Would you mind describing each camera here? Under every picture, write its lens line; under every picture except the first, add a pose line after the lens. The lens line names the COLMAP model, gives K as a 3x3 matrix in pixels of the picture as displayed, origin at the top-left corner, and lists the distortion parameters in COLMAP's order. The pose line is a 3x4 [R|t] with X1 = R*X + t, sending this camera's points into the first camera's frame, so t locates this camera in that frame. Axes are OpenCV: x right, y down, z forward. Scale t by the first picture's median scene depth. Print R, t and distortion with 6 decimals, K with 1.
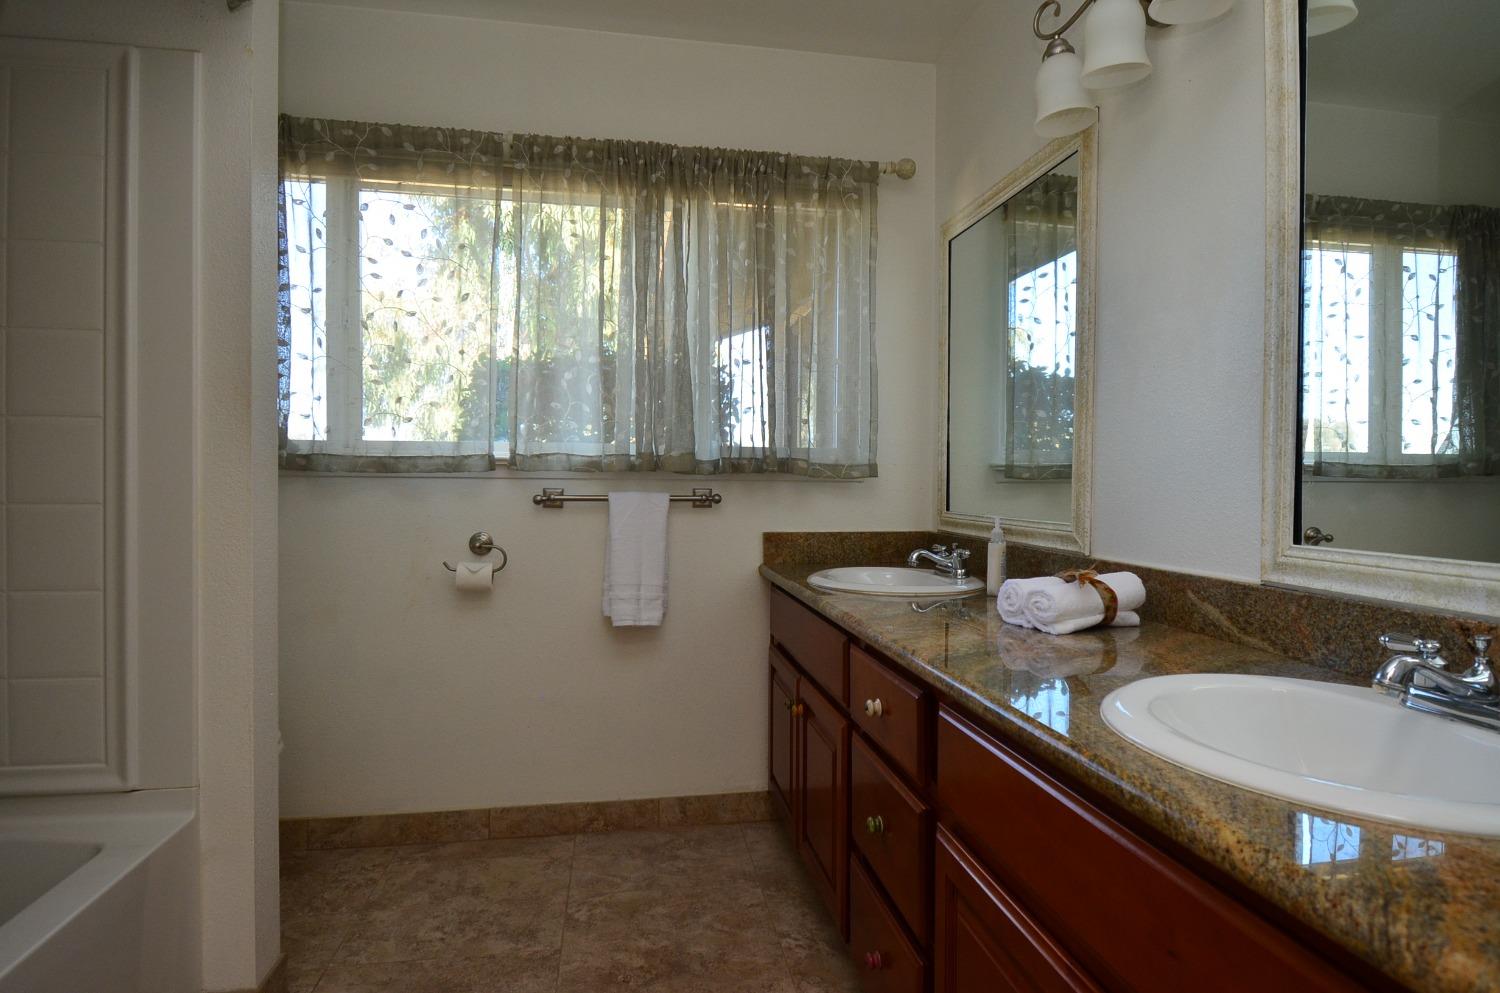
lens RADIAL K [[838.3, 0, 771.0], [0, 838.3, 495.0], [0, 0, 1]] dist [0.017626, -0.029147]
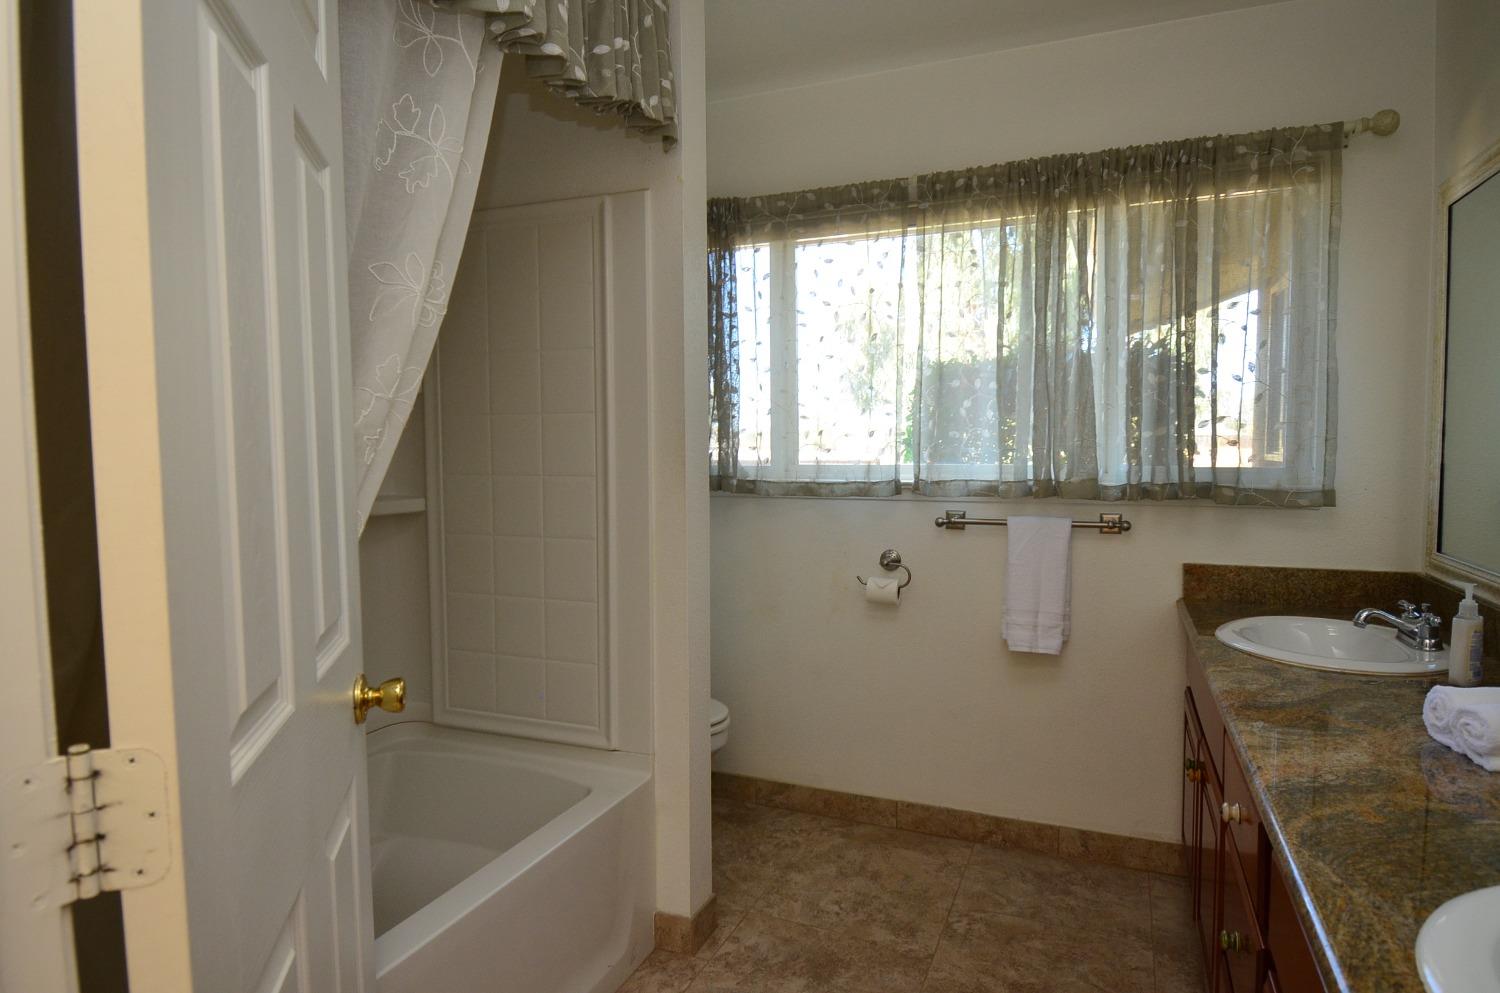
lens RADIAL K [[838.3, 0, 771.0], [0, 838.3, 495.0], [0, 0, 1]] dist [0.017626, -0.029147]
pose [[0.842636, 0.019466, -0.538131, 0.111244], [0.002323, 0.999206, 0.039782, -0.071647], [0.538478, -0.034772, 0.841922, 0.001004]]
